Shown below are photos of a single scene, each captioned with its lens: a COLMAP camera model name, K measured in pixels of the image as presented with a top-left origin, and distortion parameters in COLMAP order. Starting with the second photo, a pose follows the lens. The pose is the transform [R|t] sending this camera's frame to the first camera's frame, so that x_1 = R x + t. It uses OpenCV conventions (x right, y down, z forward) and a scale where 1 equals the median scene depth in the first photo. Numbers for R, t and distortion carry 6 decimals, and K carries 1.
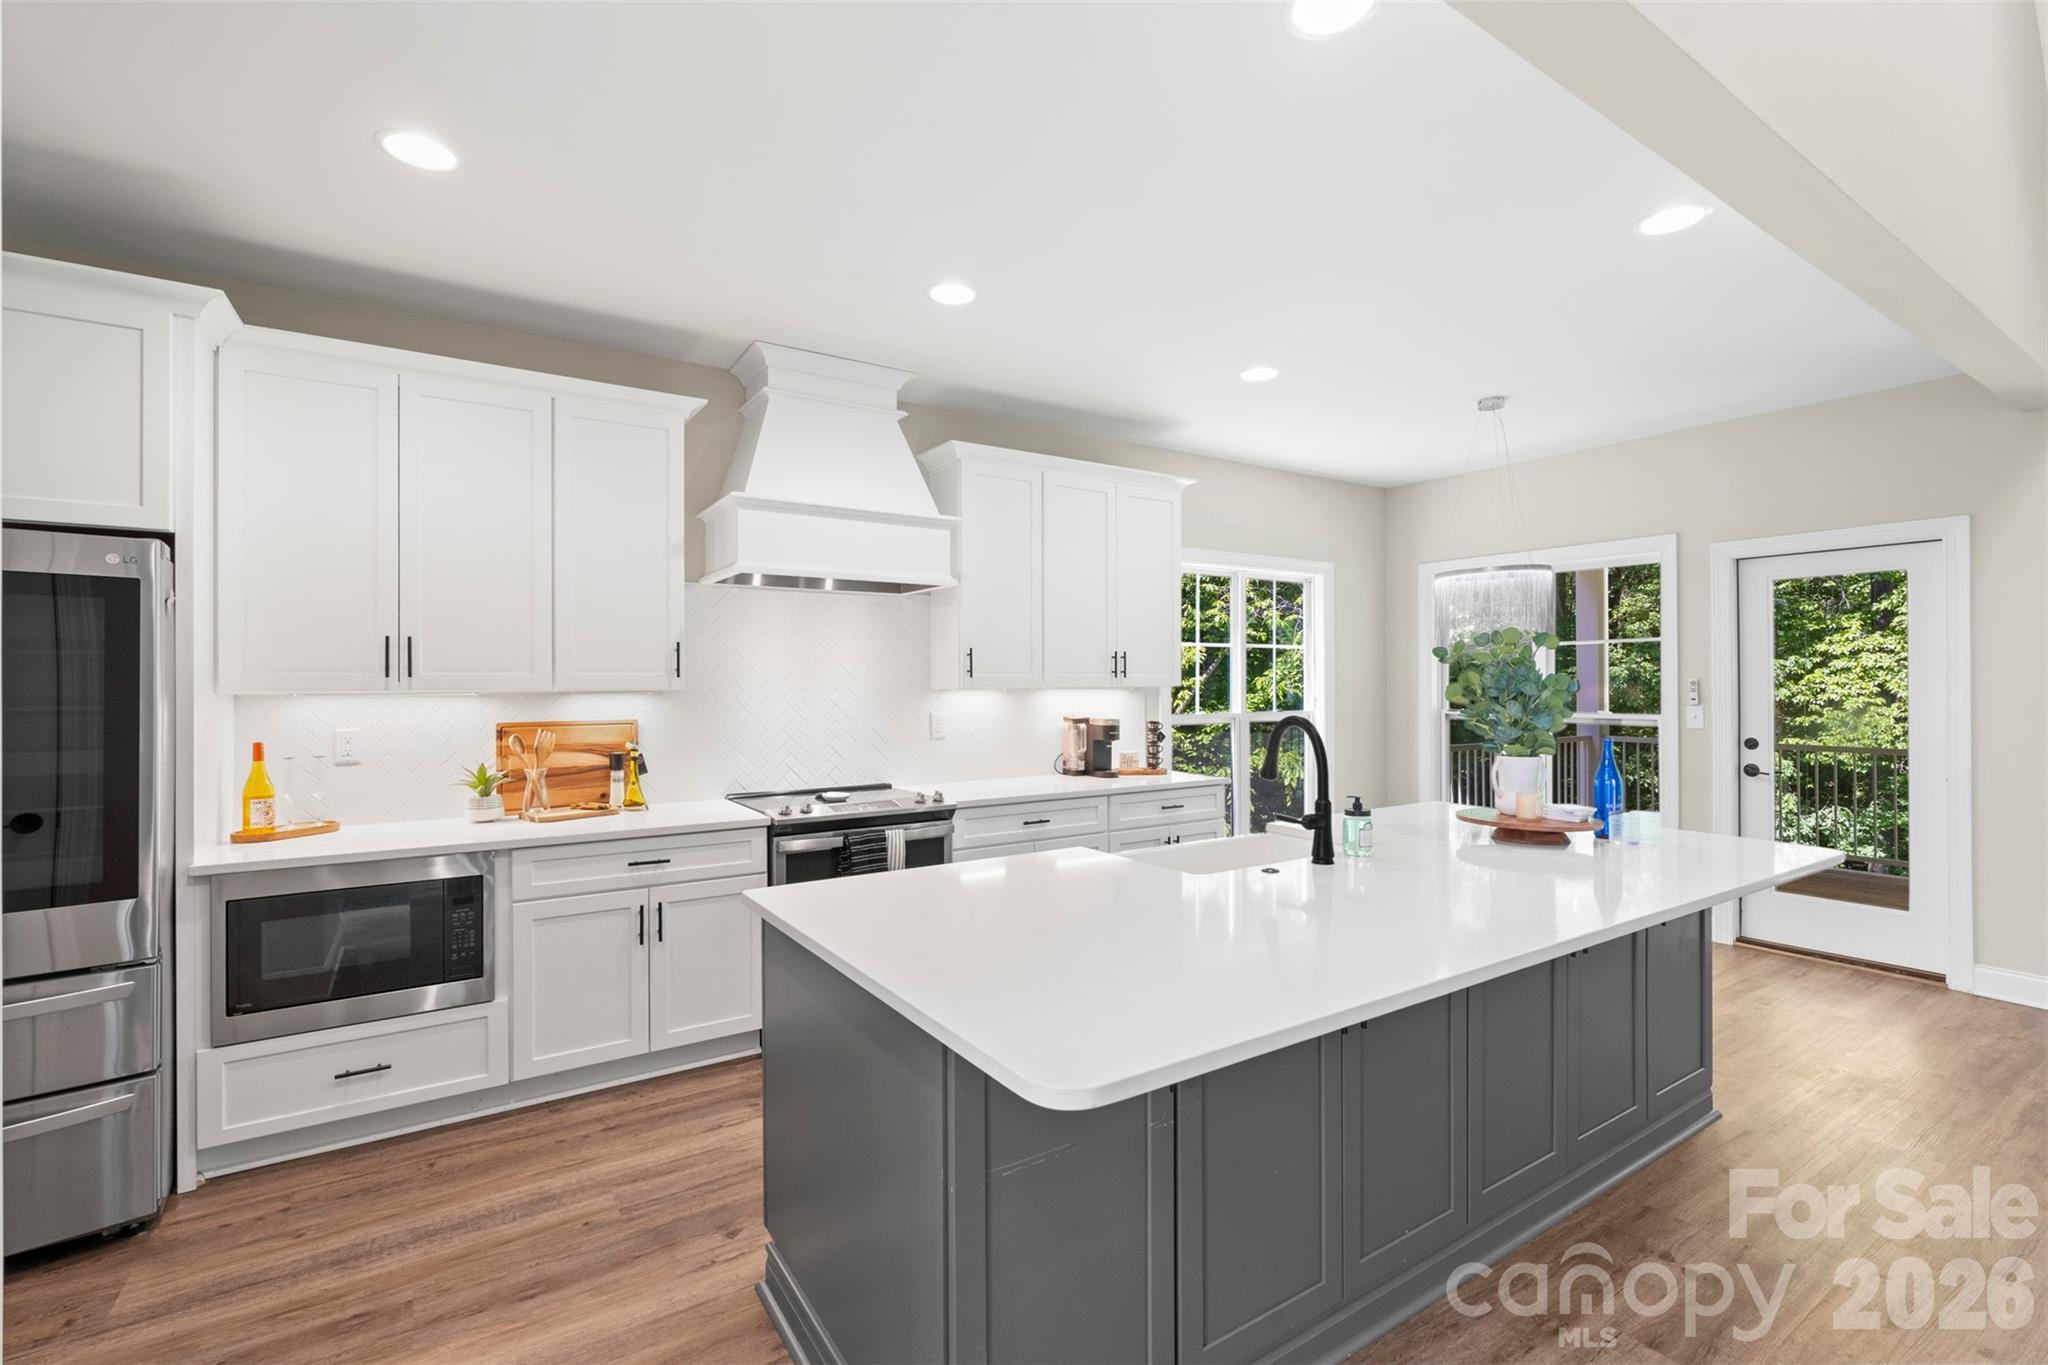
lens RADIAL K [[899.5, 0, 1024.0], [0, 899.5, 682.5], [0, 0, 1]] dist [-0.007170, -0.000180]
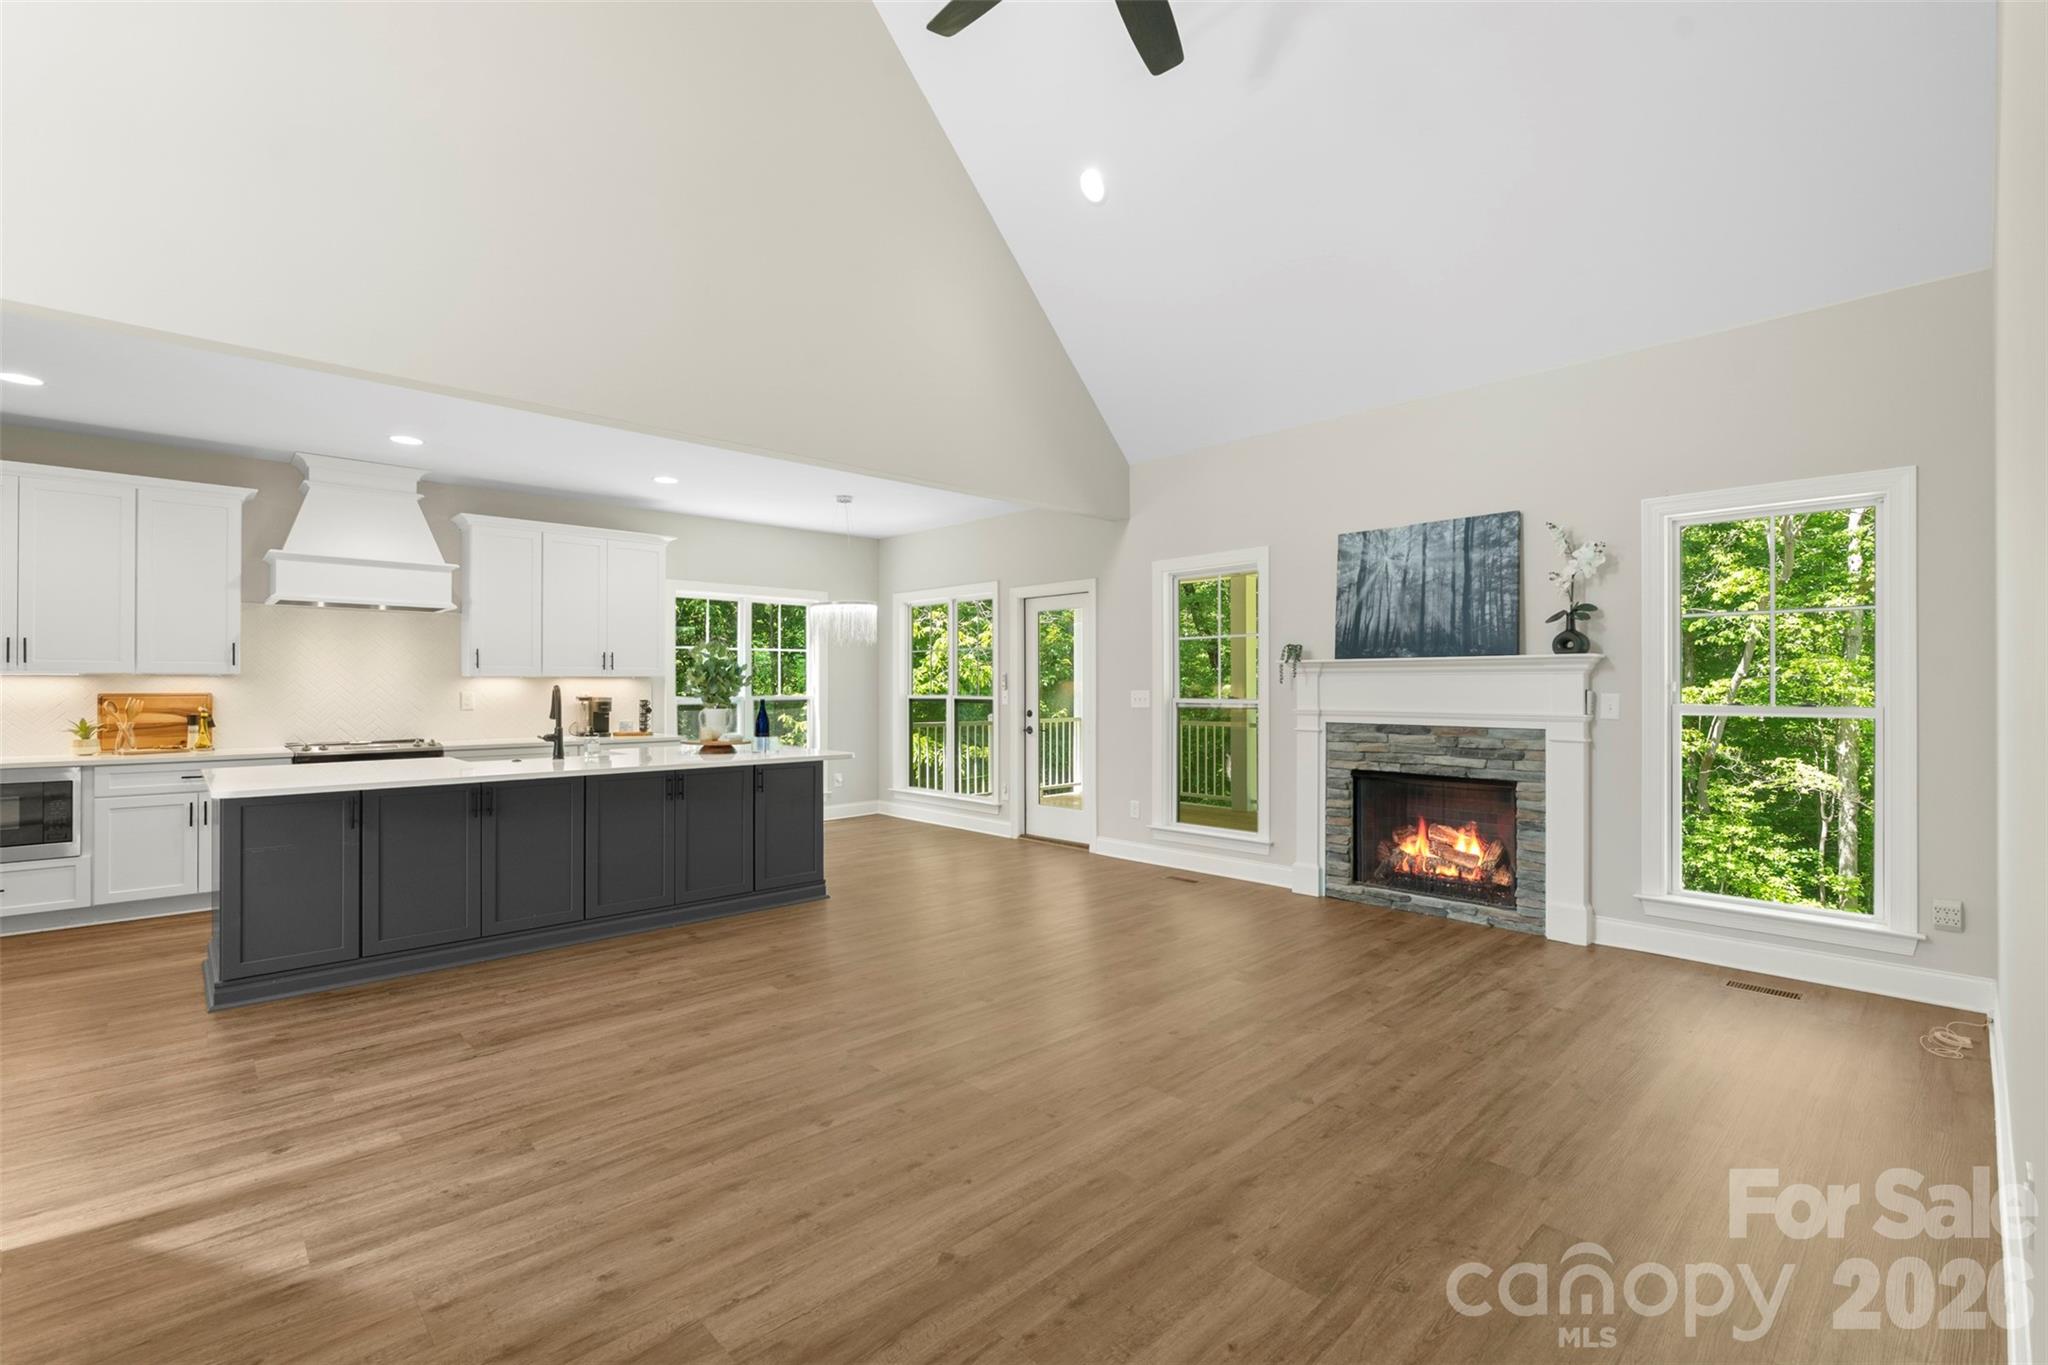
lens RADIAL K [[901.8, 0, 1027.1], [0, 901.8, 673.3], [0, 0, 1]] dist [-0.004328, -0.000159]
pose [[0.983294, 0.005175, 0.181953, 0.512034], [-0.002493, 0.999885, -0.014966, 0.020395], [-0.182010, 0.014262, 0.983193, -0.593586]]
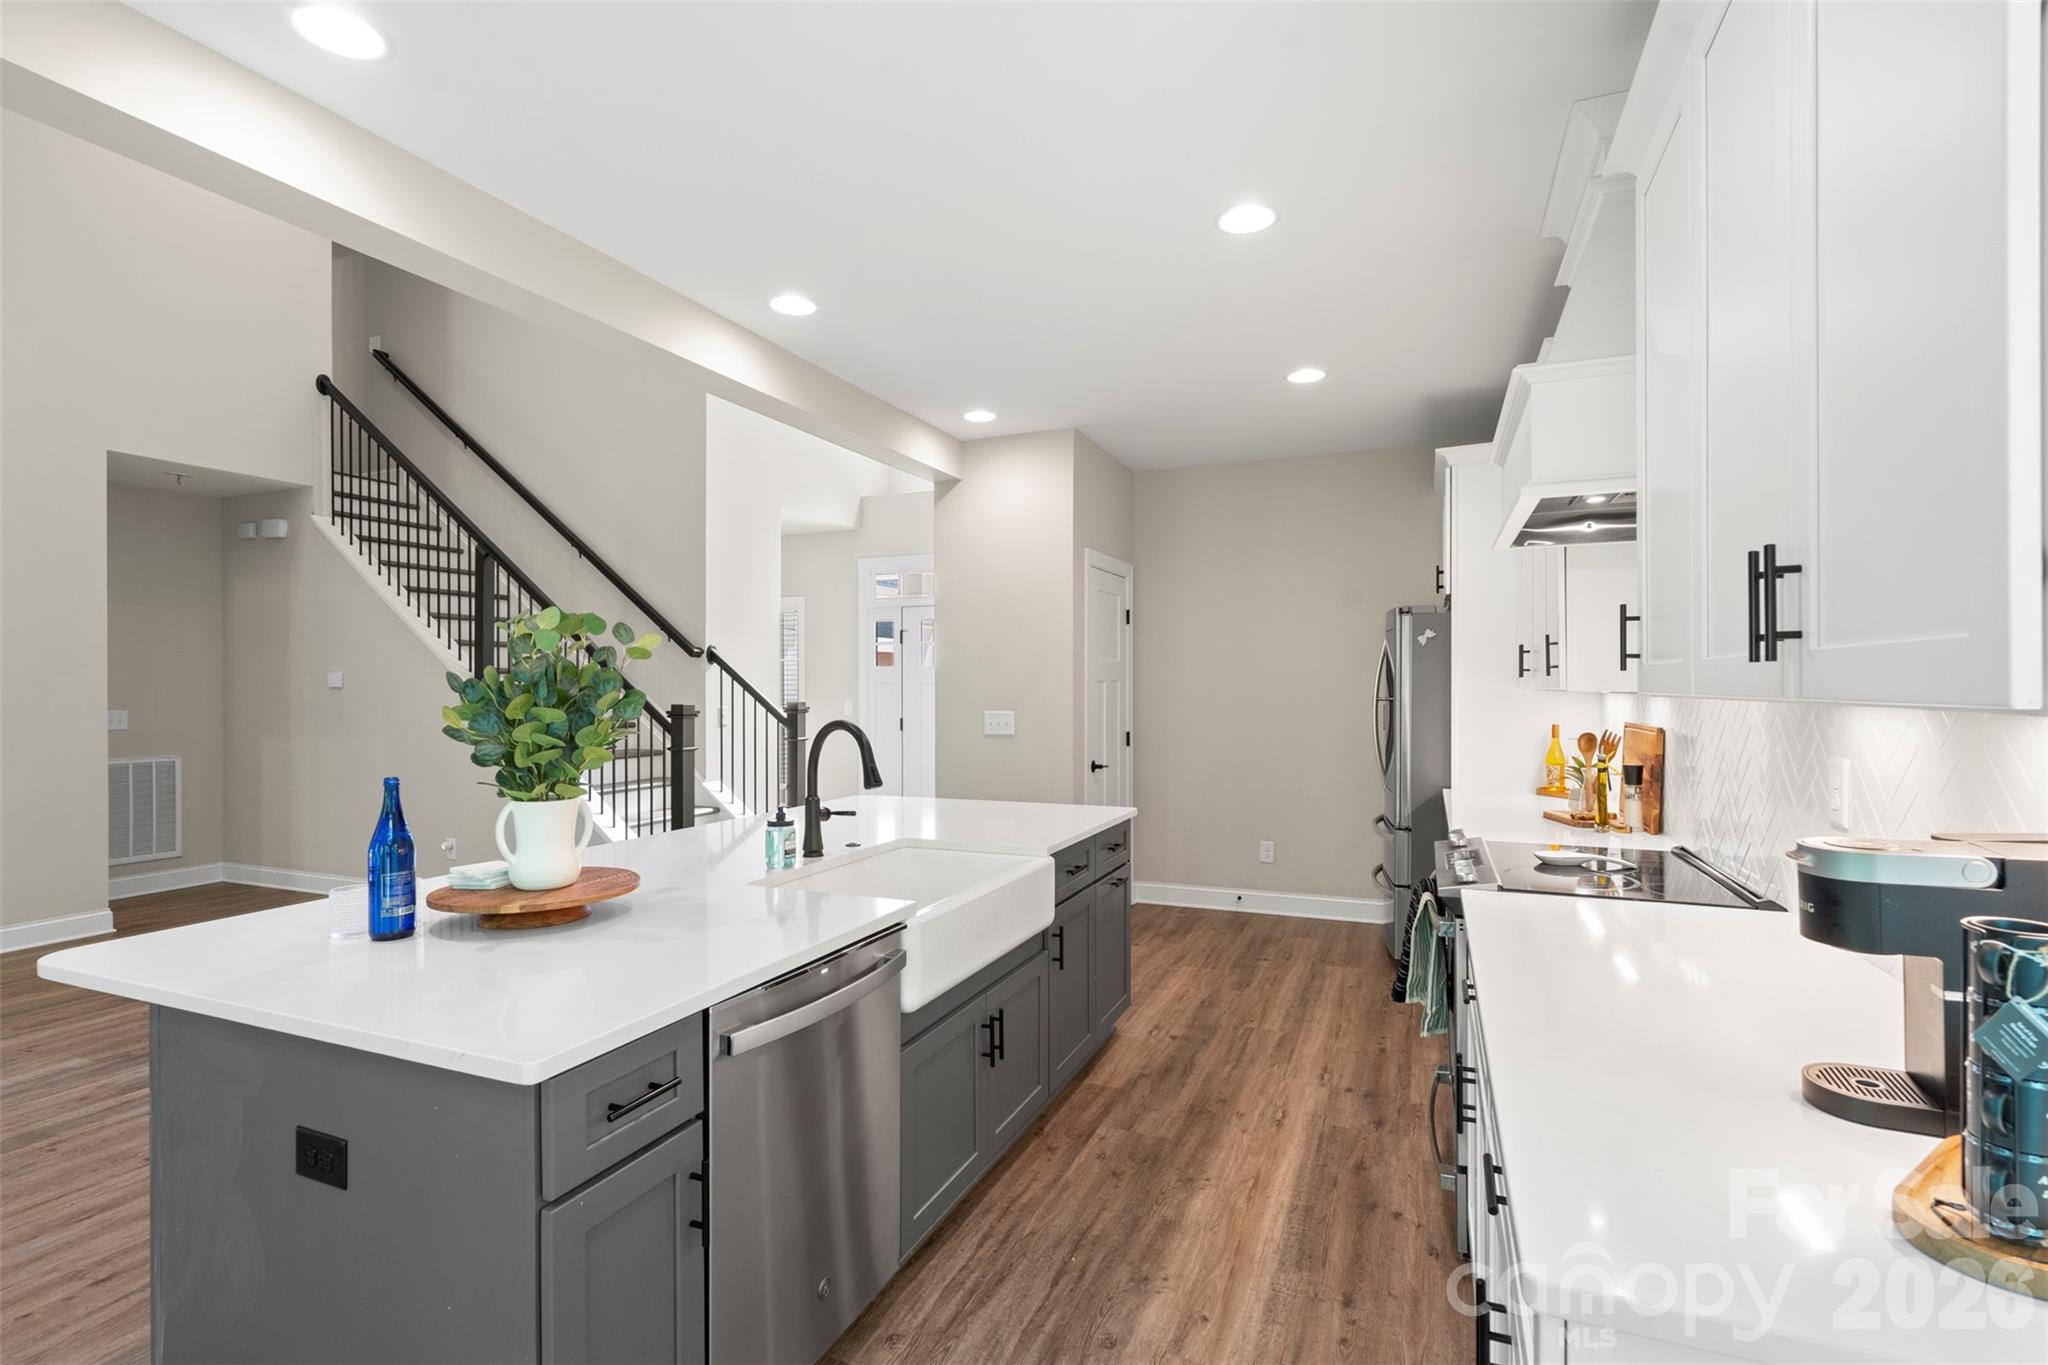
lens RADIAL K [[964.2, 0, 1024.0], [0, 964.2, 682.5], [0, 0, 1]] dist [-0.000683, -0.000048]
pose [[-0.826899, 0.008020, -0.562293, 0.410964], [0.007117, 0.999967, 0.003796, -0.004419], [0.562305, -0.000863, -0.826930, 1.114066]]
